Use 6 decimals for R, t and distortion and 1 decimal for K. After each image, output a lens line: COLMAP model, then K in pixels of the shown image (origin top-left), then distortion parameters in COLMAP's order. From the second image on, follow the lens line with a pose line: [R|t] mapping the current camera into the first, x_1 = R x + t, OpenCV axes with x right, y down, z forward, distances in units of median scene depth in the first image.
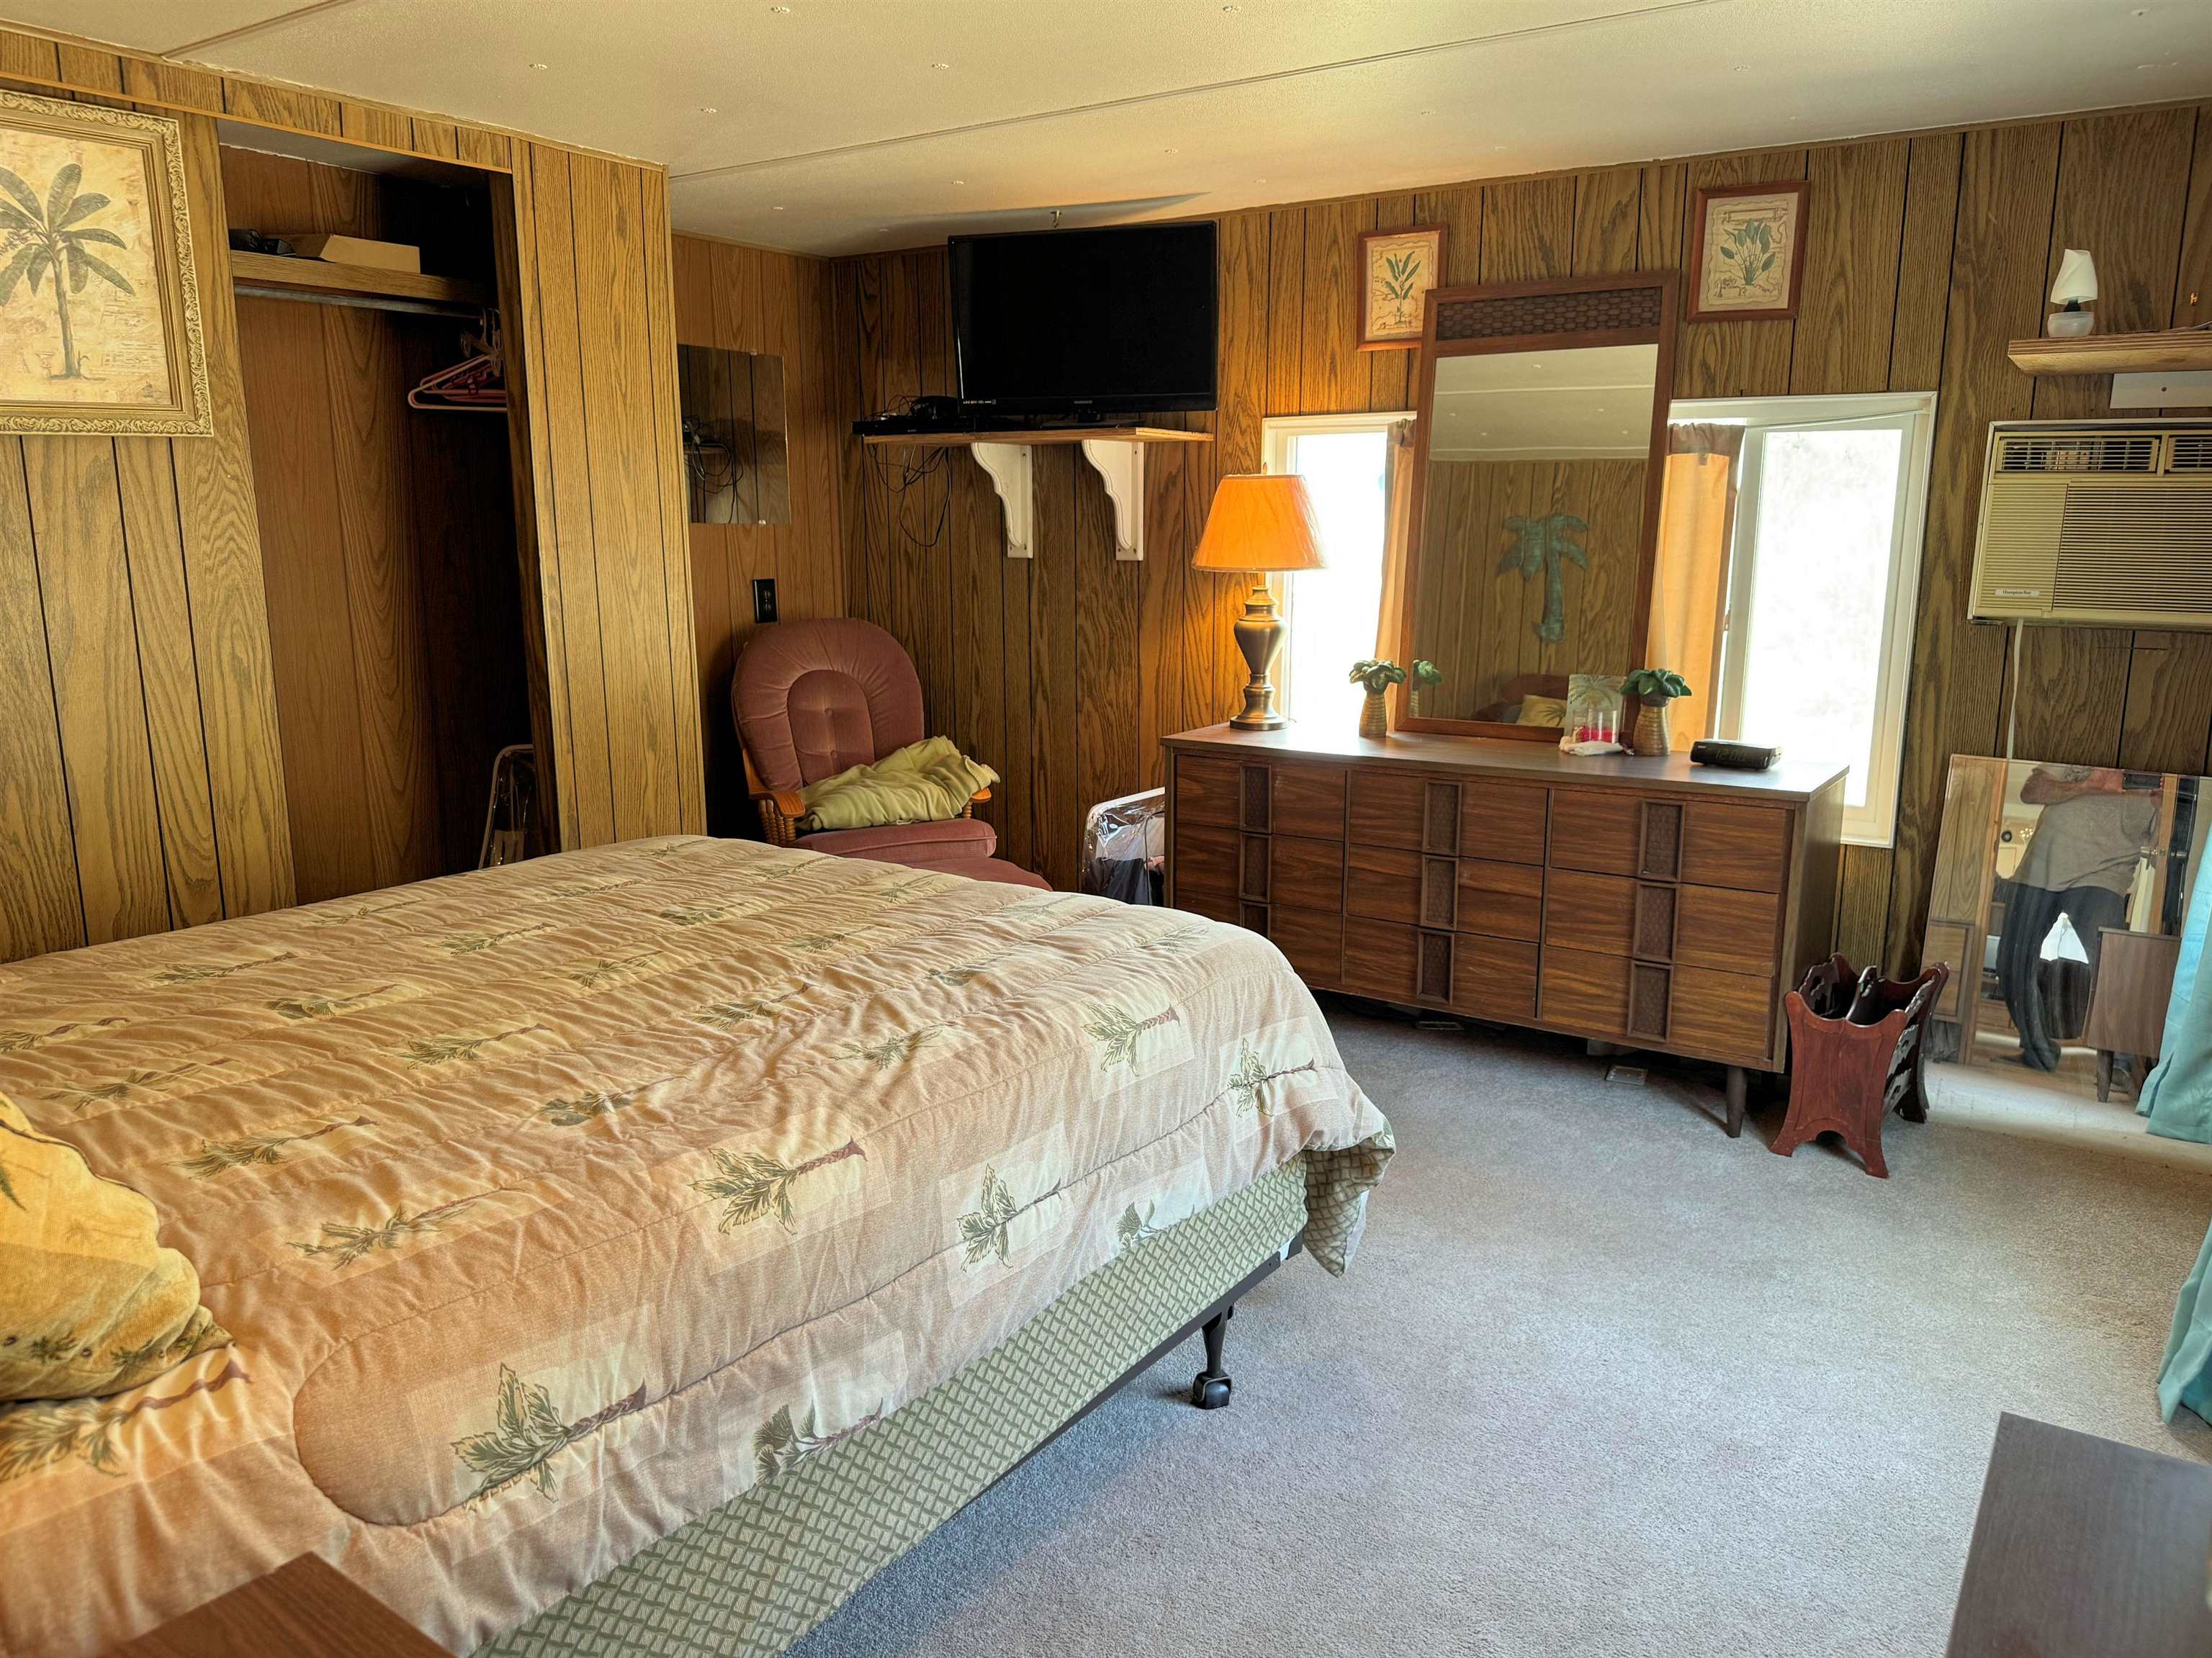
lens RADIAL K [[1617.9, 0, 1107.3], [0, 1617.9, 840.3], [0, 0, 1]] dist [-0.005820, -0.008550]
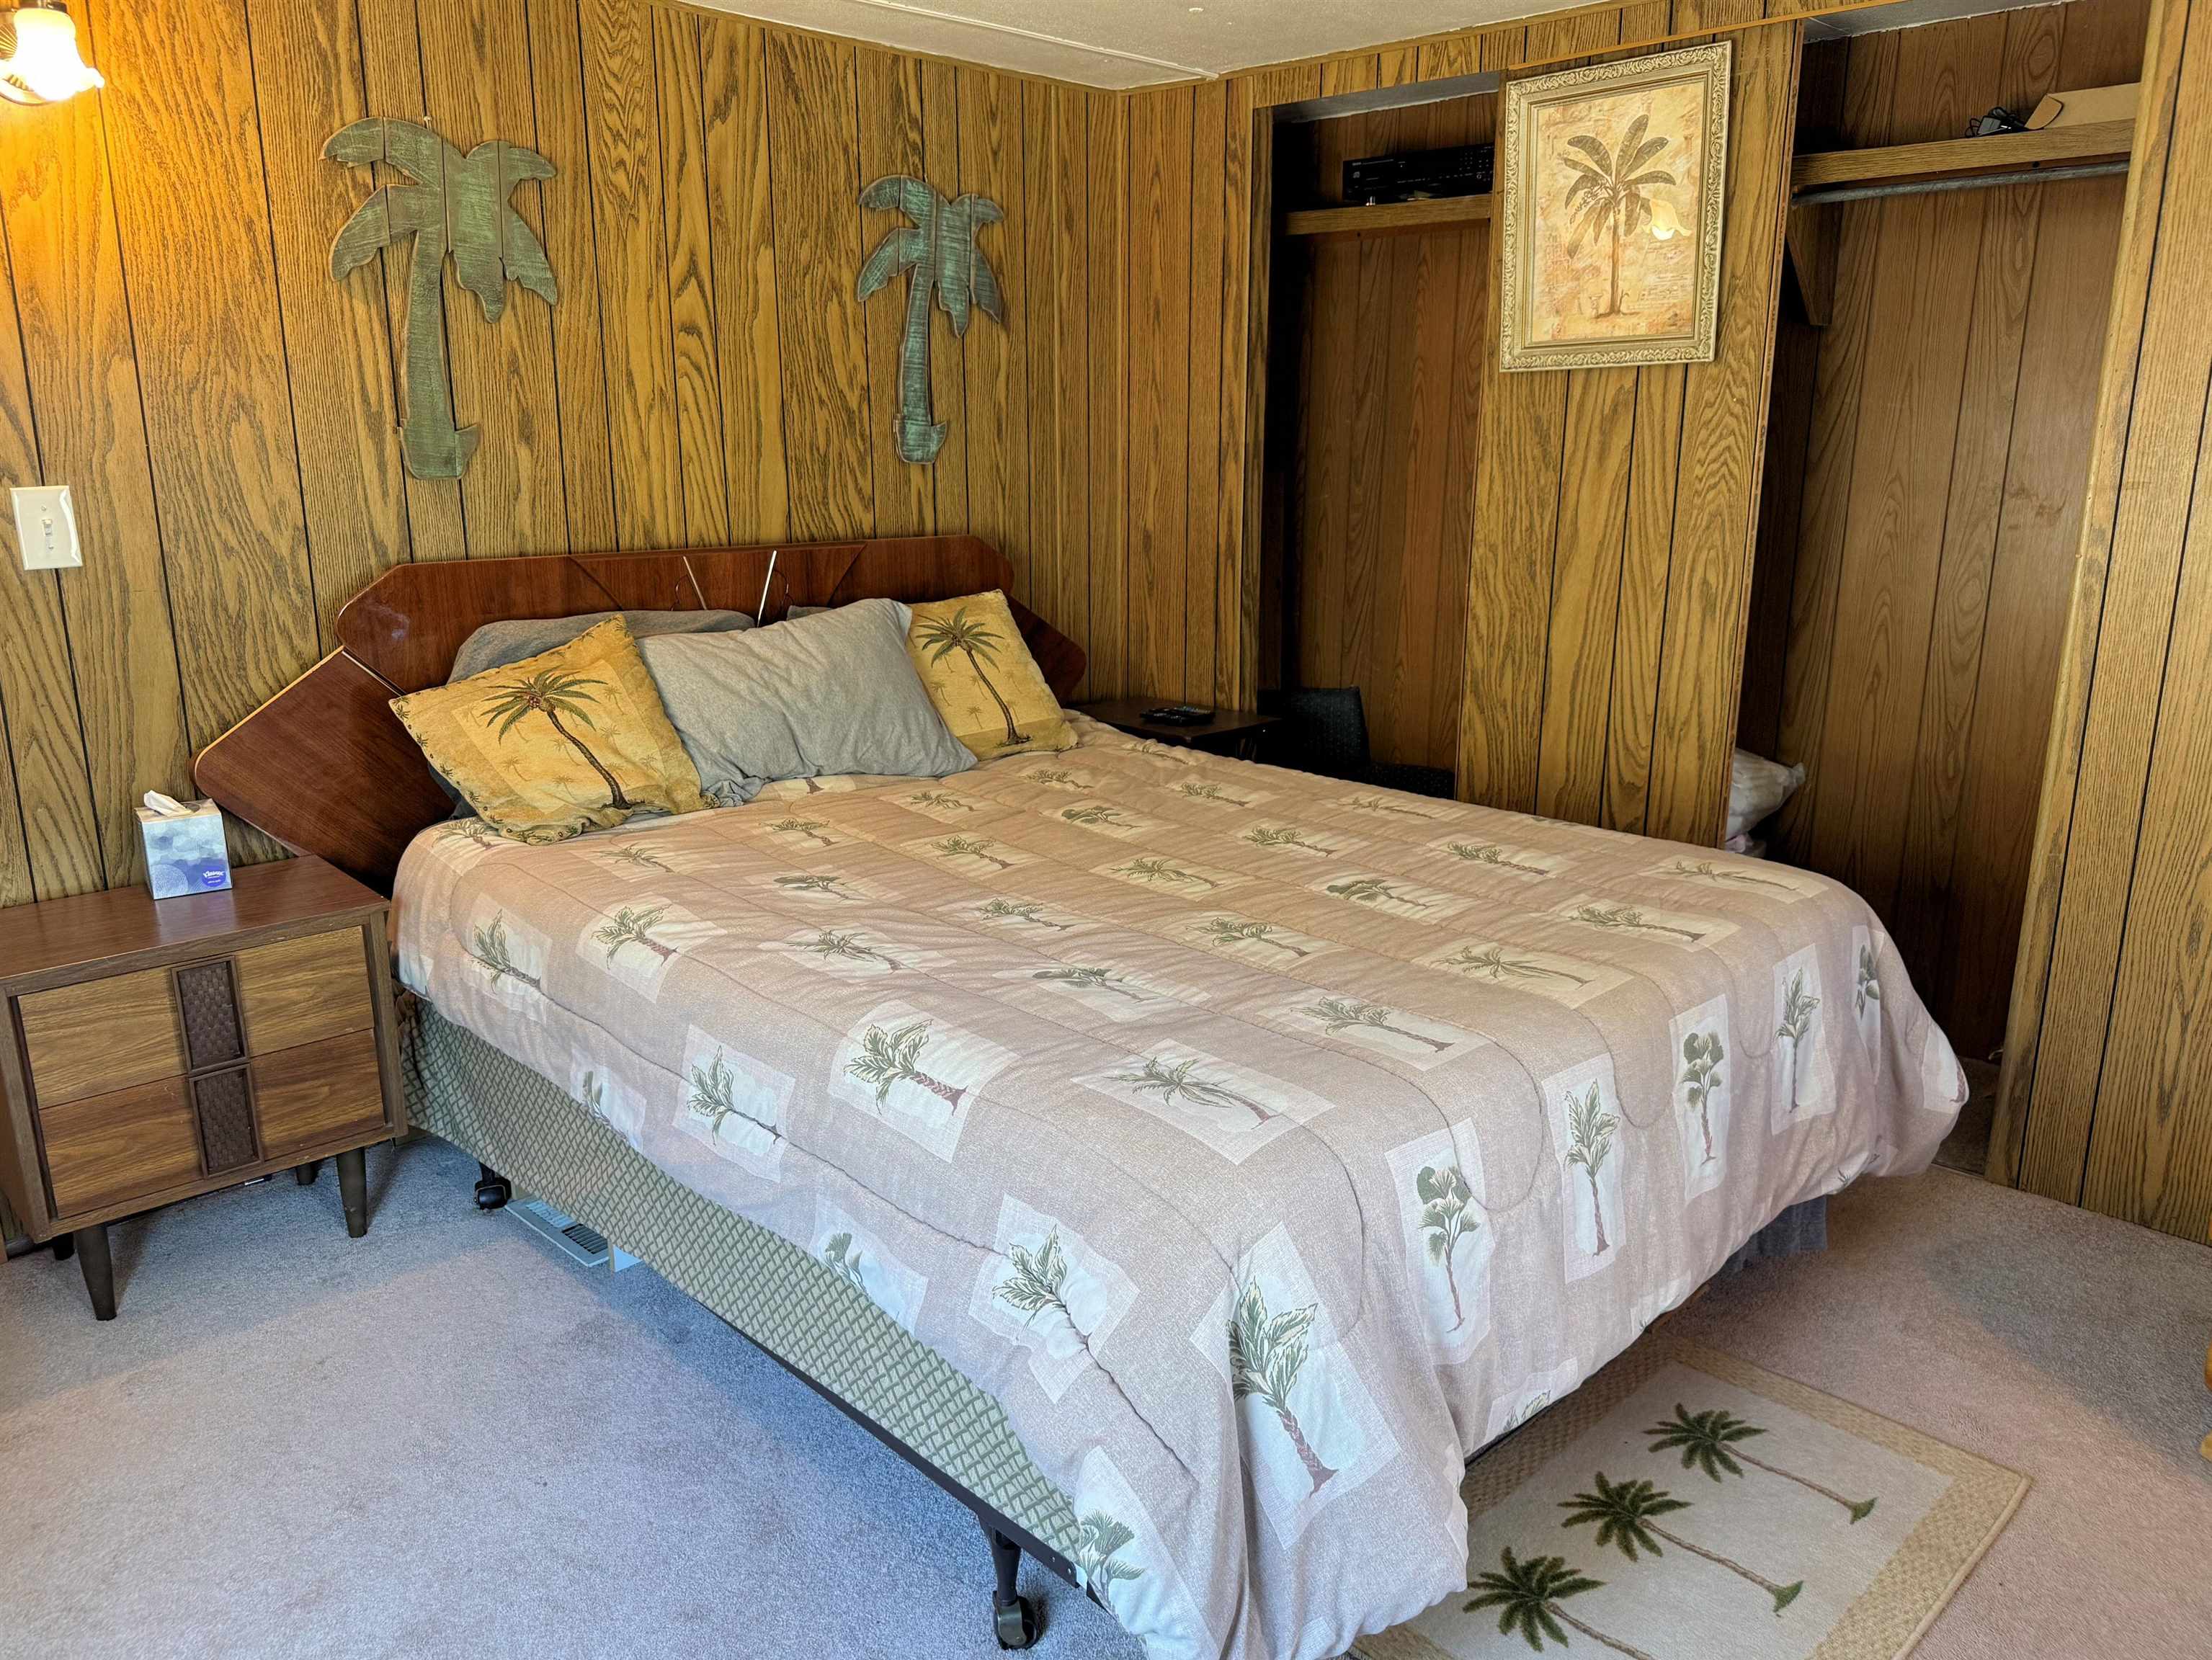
lens RADIAL K [[1618.0, 0, 1107.3], [0, 1618.0, 841.3], [0, 0, 1]] dist [-0.005820, -0.008550]
pose [[-0.201347, 0.245033, -0.948377, 0.586931], [-0.189093, 0.940270, 0.283084, -0.194930], [0.961095, 0.236330, -0.142987, 0.911488]]
